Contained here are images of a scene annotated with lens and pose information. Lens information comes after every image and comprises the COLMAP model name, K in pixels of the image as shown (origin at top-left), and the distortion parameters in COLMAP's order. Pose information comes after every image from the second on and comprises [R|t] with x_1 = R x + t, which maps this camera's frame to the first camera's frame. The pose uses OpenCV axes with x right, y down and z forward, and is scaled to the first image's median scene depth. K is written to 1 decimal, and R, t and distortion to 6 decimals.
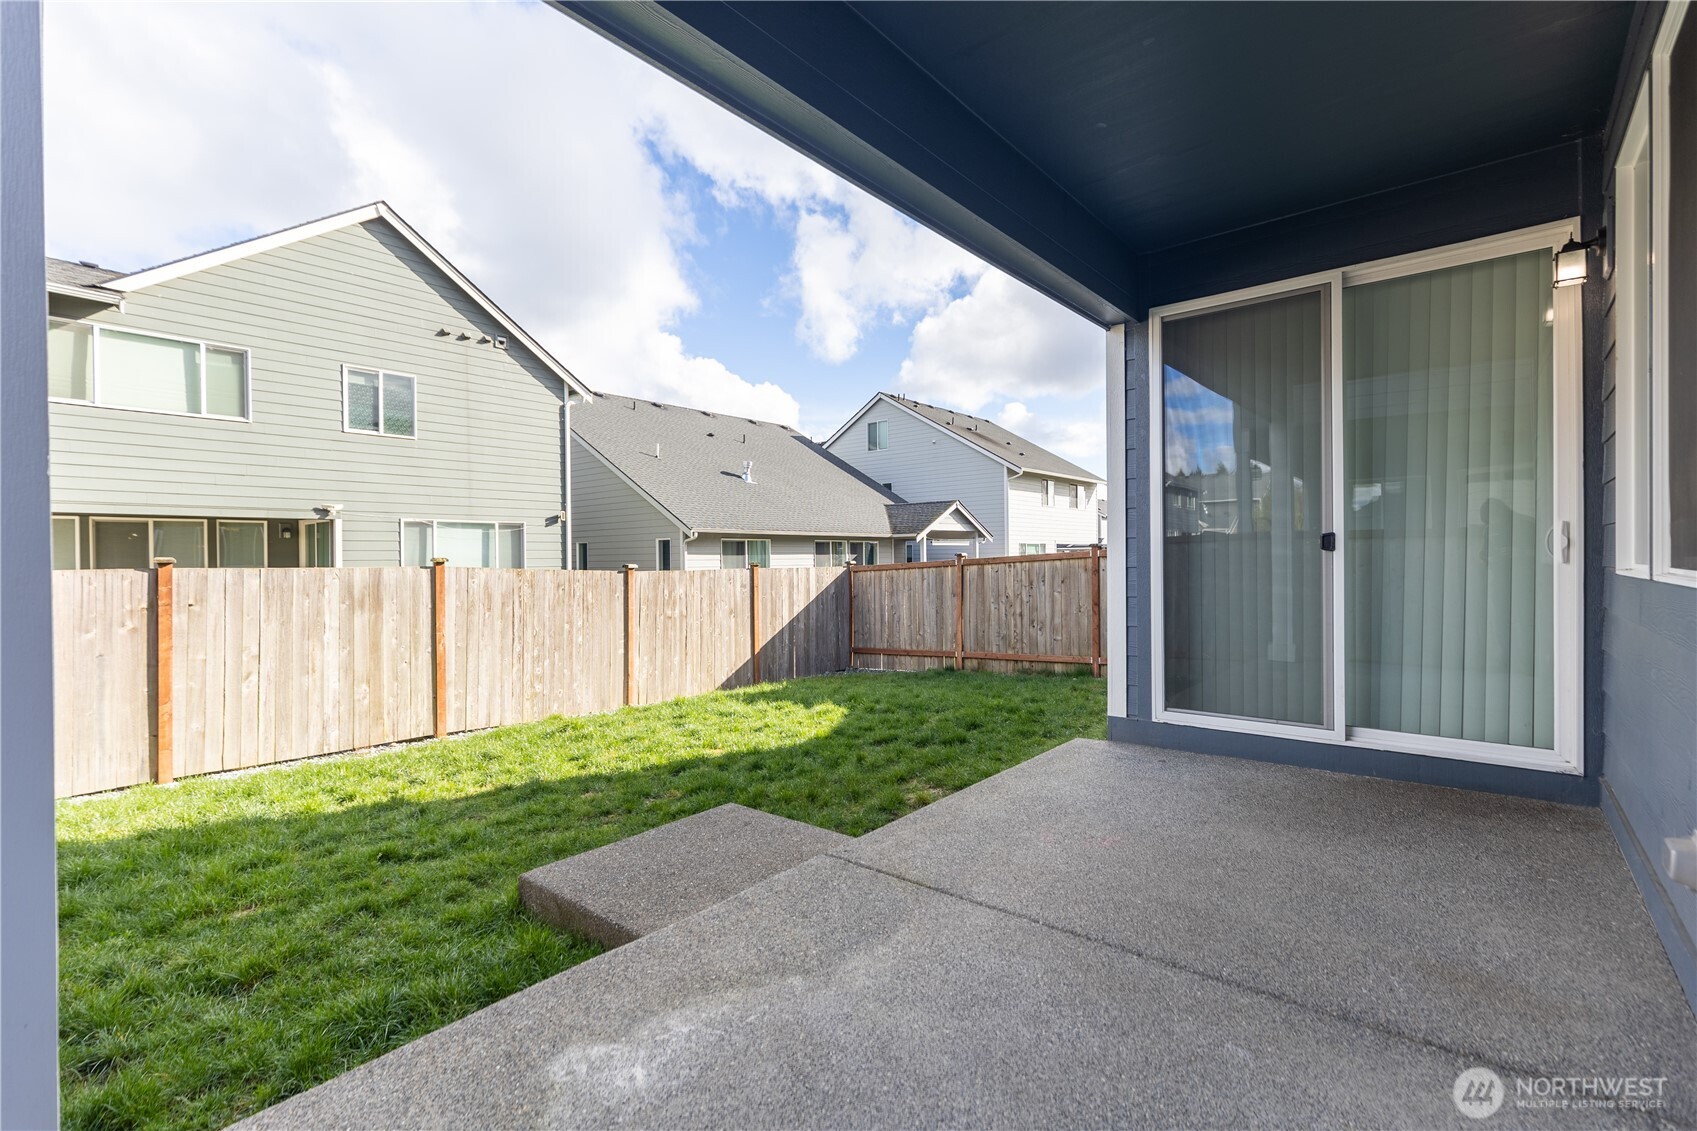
lens RADIAL K [[759.8, 0, 849.4], [0, 759.8, 562.5], [0, 0, 1]] dist [0.007009, 0.000018]
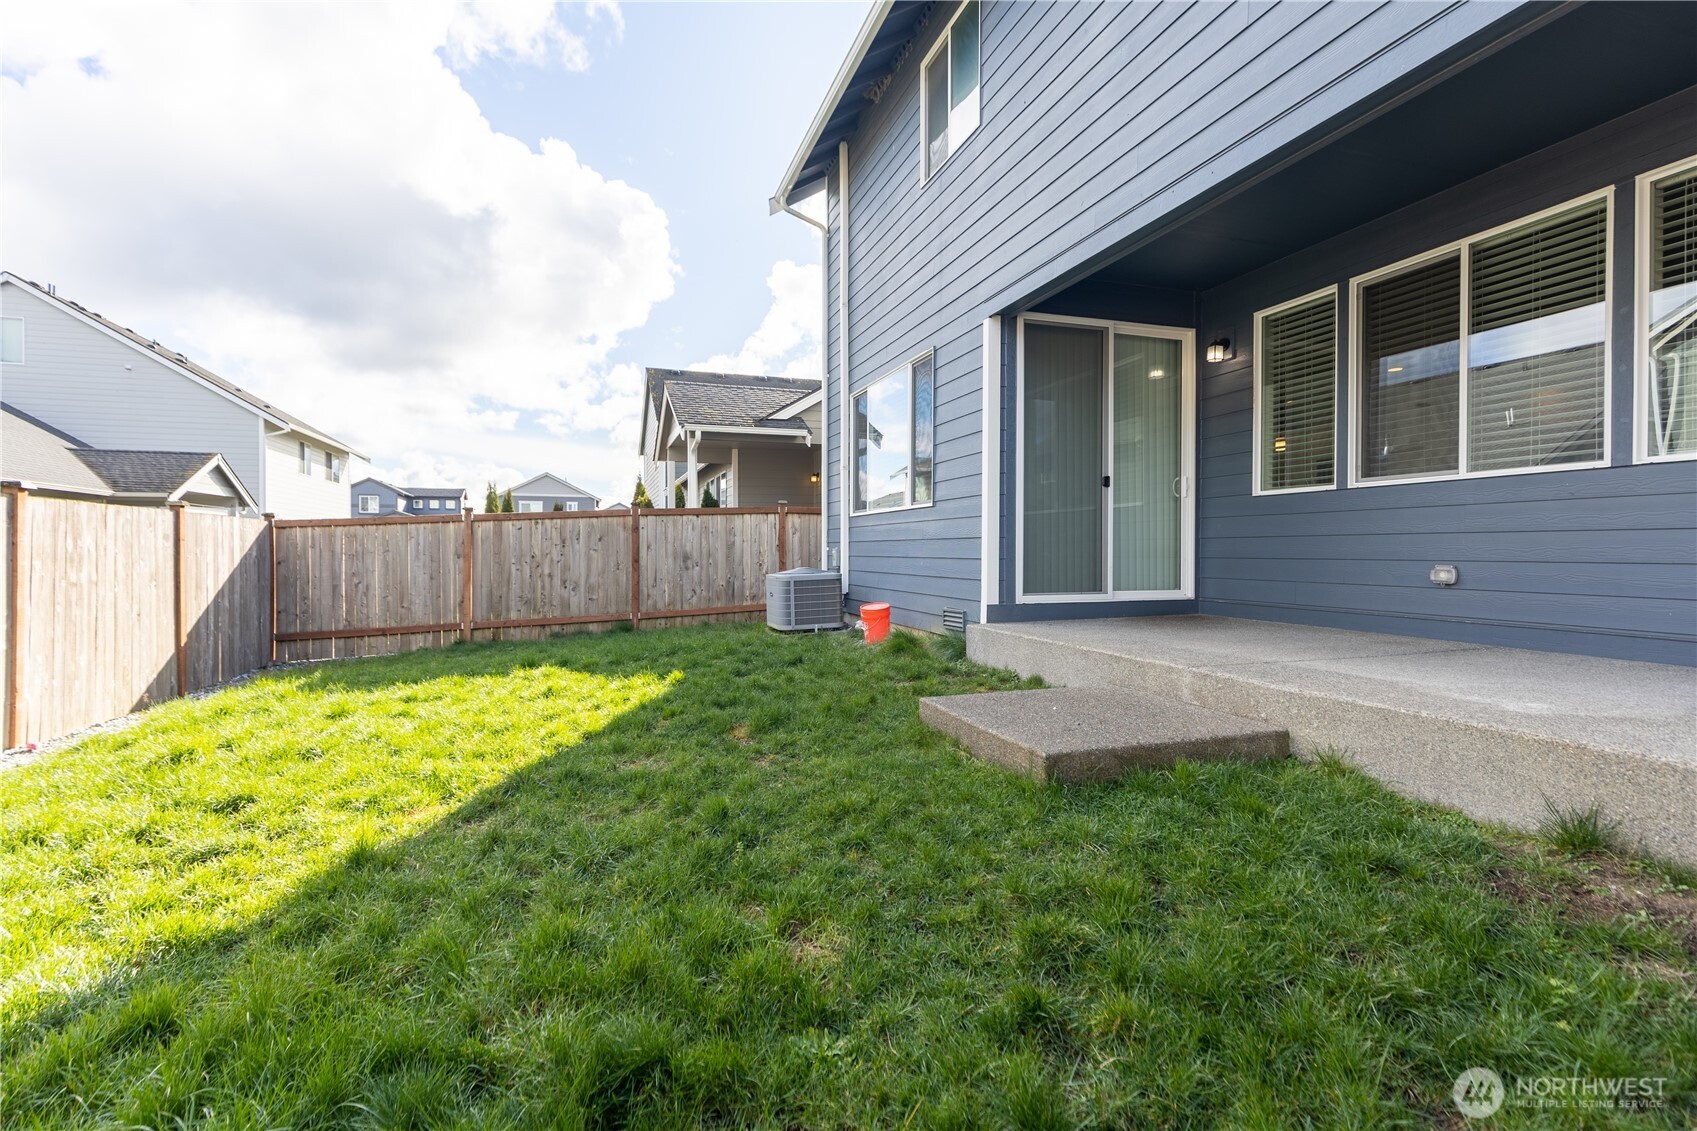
lens RADIAL K [[759.8, 0, 839.1], [0, 759.8, 557.7], [0, 0, 1]] dist [0.007009, 0.000018]
pose [[0.545372, 0.000733, 0.838194, -0.363786], [-0.000711, 1.000000, -0.000411, 0.046911], [-0.838194, -0.000372, 0.545372, 0.191501]]
